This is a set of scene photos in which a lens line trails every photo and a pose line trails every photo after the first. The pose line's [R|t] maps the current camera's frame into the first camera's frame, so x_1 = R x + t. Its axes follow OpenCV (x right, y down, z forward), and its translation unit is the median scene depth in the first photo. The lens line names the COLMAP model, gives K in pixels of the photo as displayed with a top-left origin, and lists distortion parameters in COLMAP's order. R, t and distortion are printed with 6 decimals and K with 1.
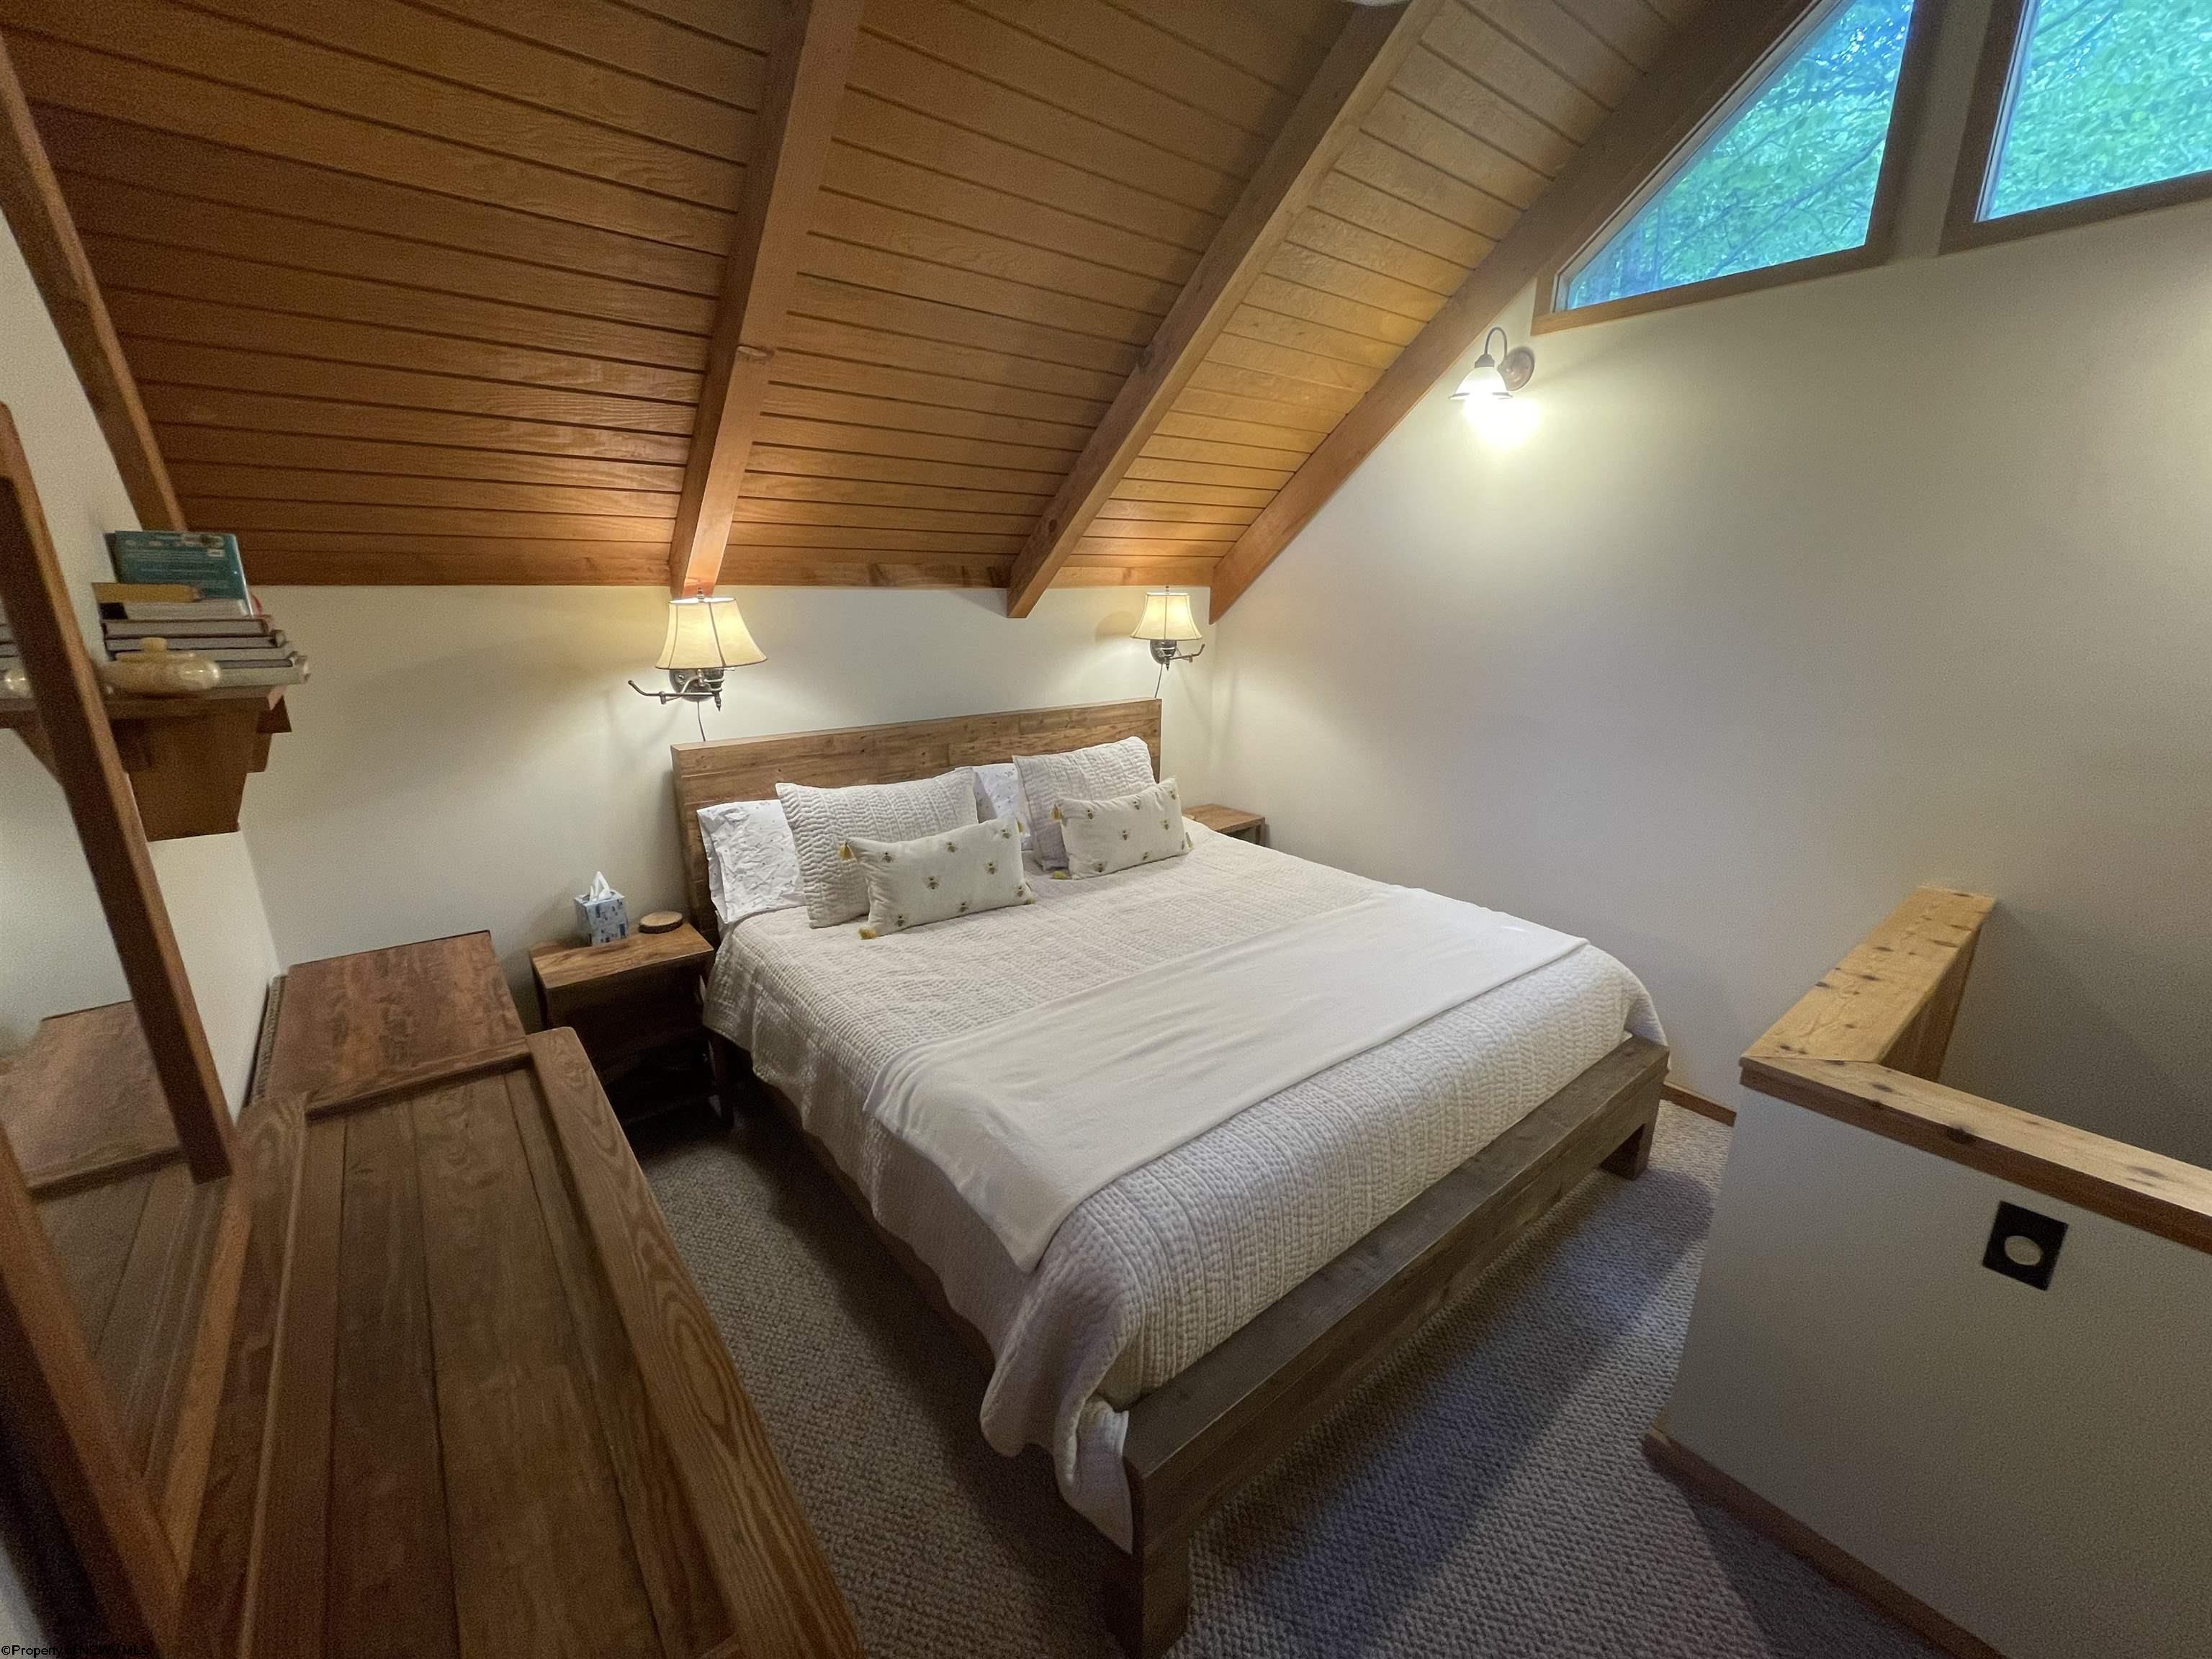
lens RADIAL K [[895.4, 0, 1109.1], [0, 895.4, 833.2], [0, 0, 1]] dist [-0.000981, 0.000372]
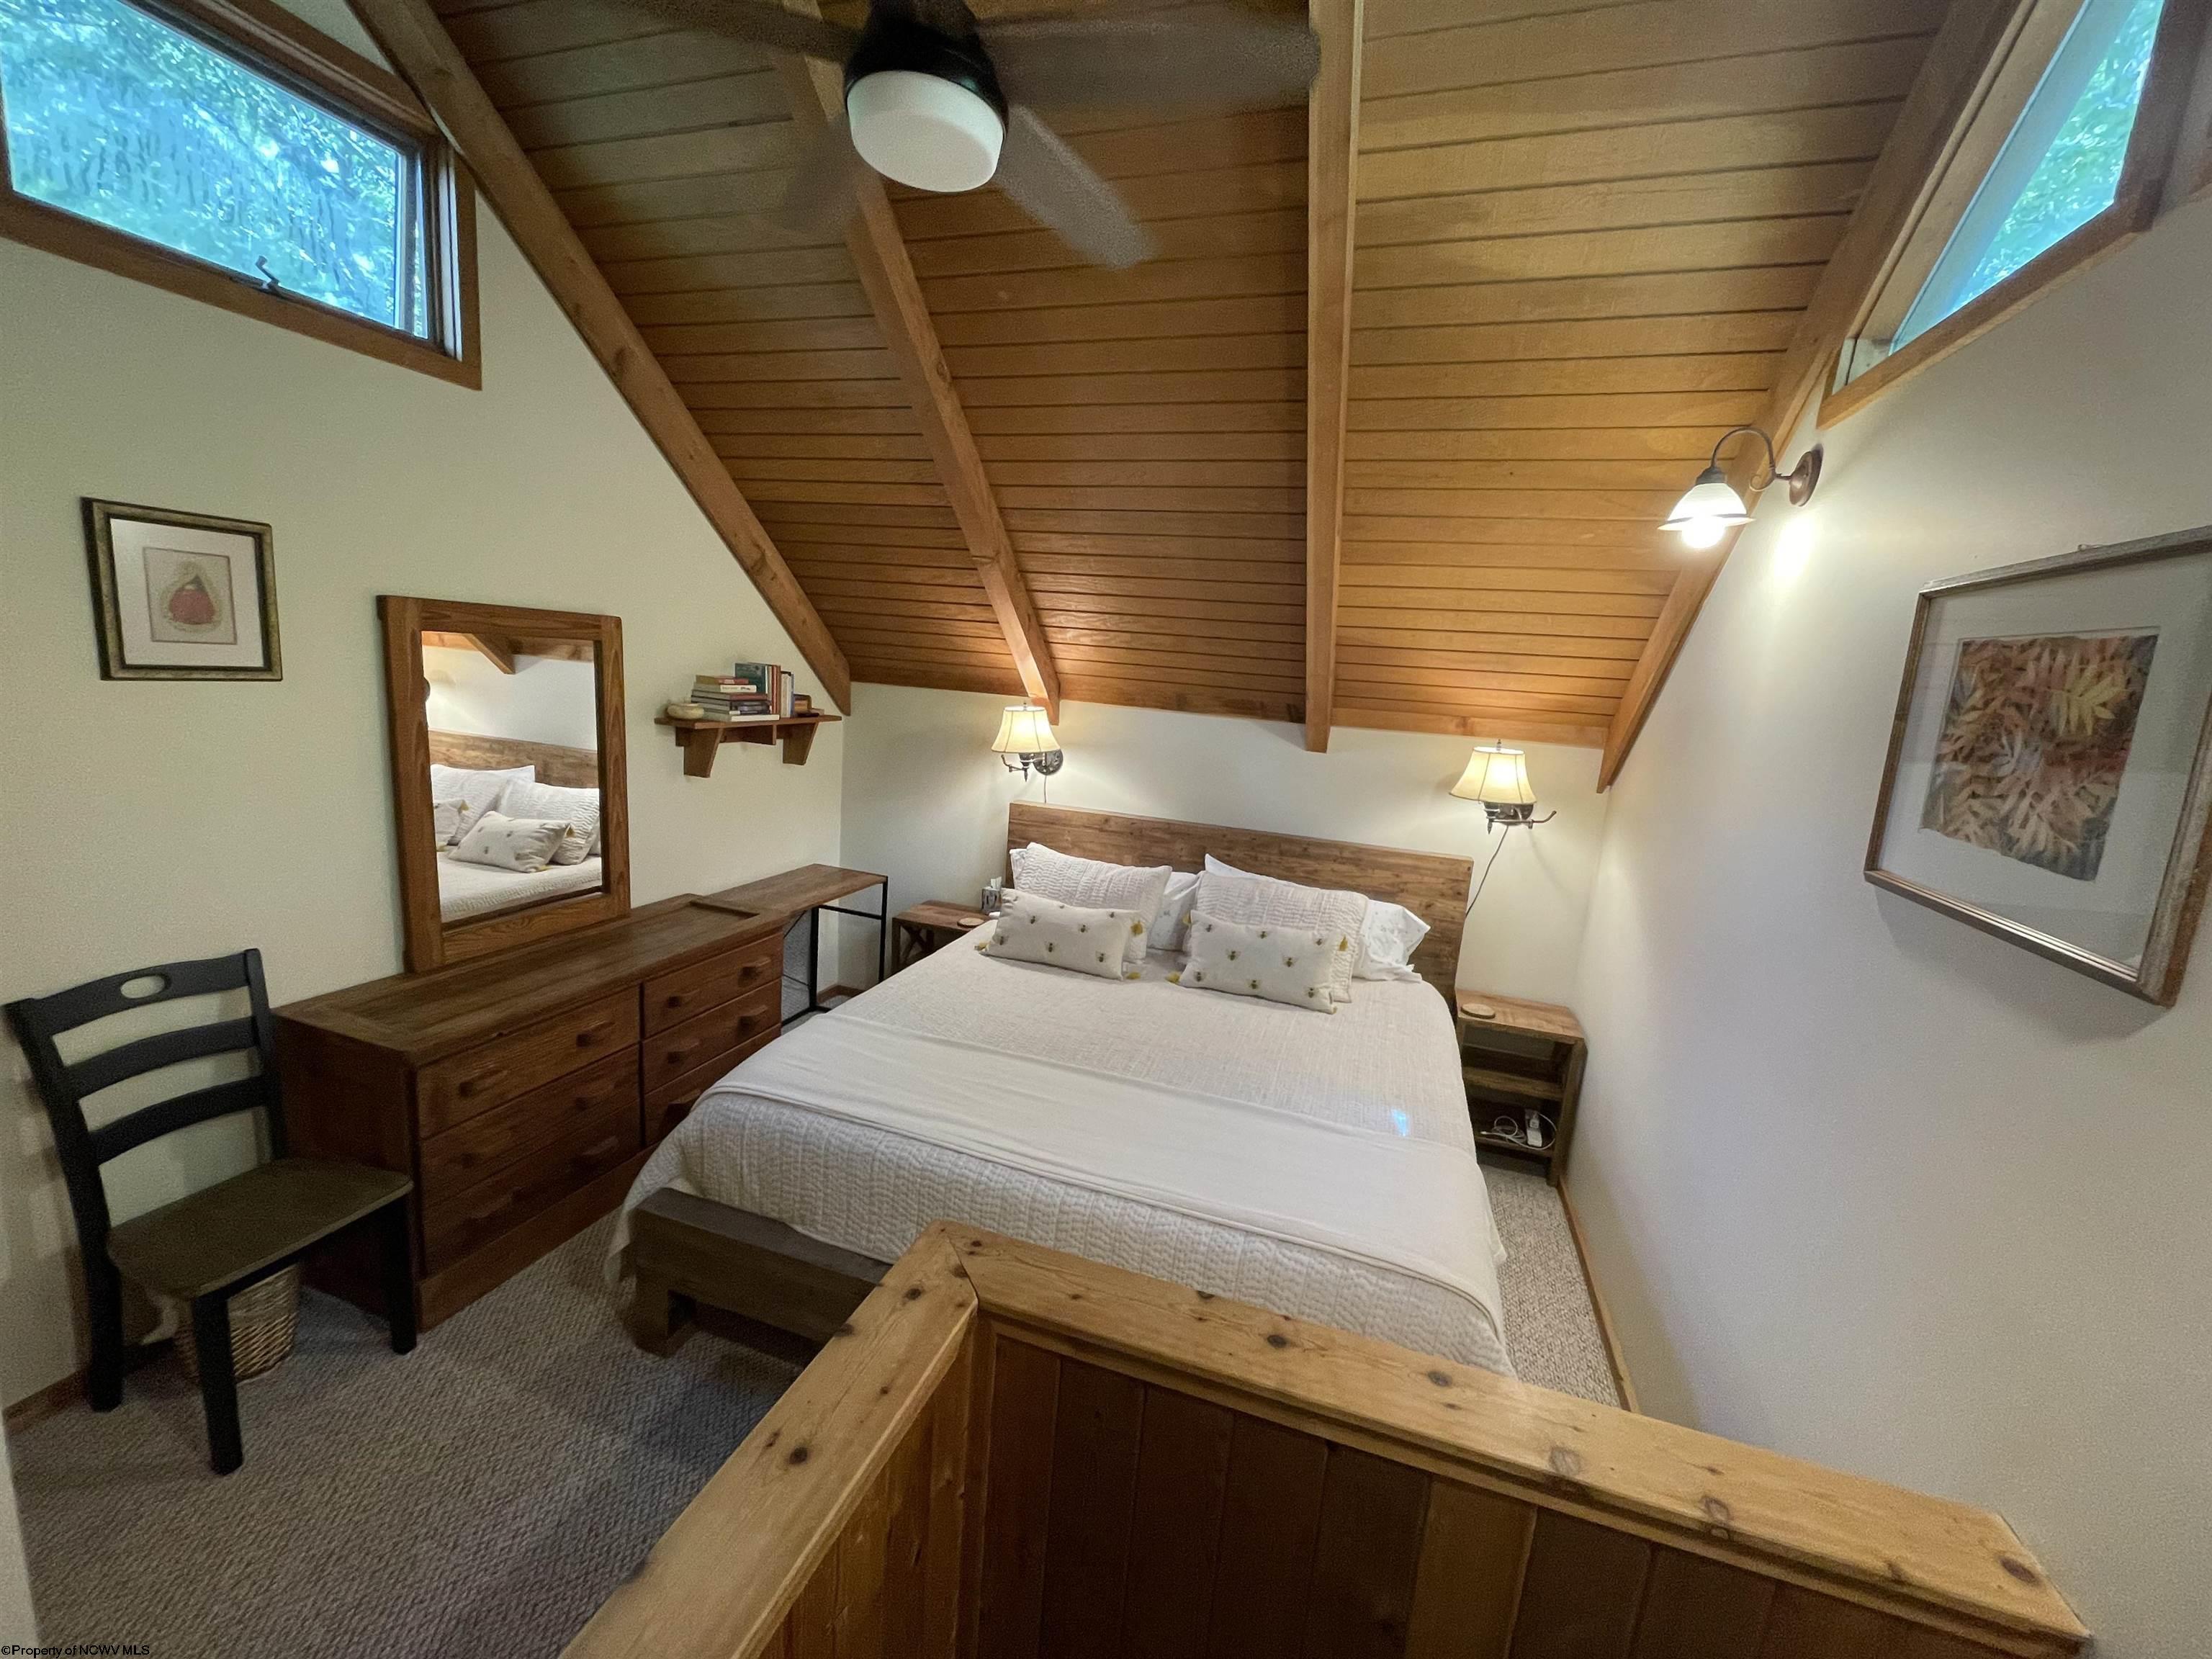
lens RADIAL K [[895.4, 0, 1105.5], [0, 895.4, 822.0], [0, 0, 1]] dist [-0.000981, 0.000372]
pose [[0.535882, 0.176485, -0.825641, 0.759072], [-0.299876, 0.953933, 0.009274, -0.108769], [0.789243, 0.242620, 0.564120, 0.247236]]
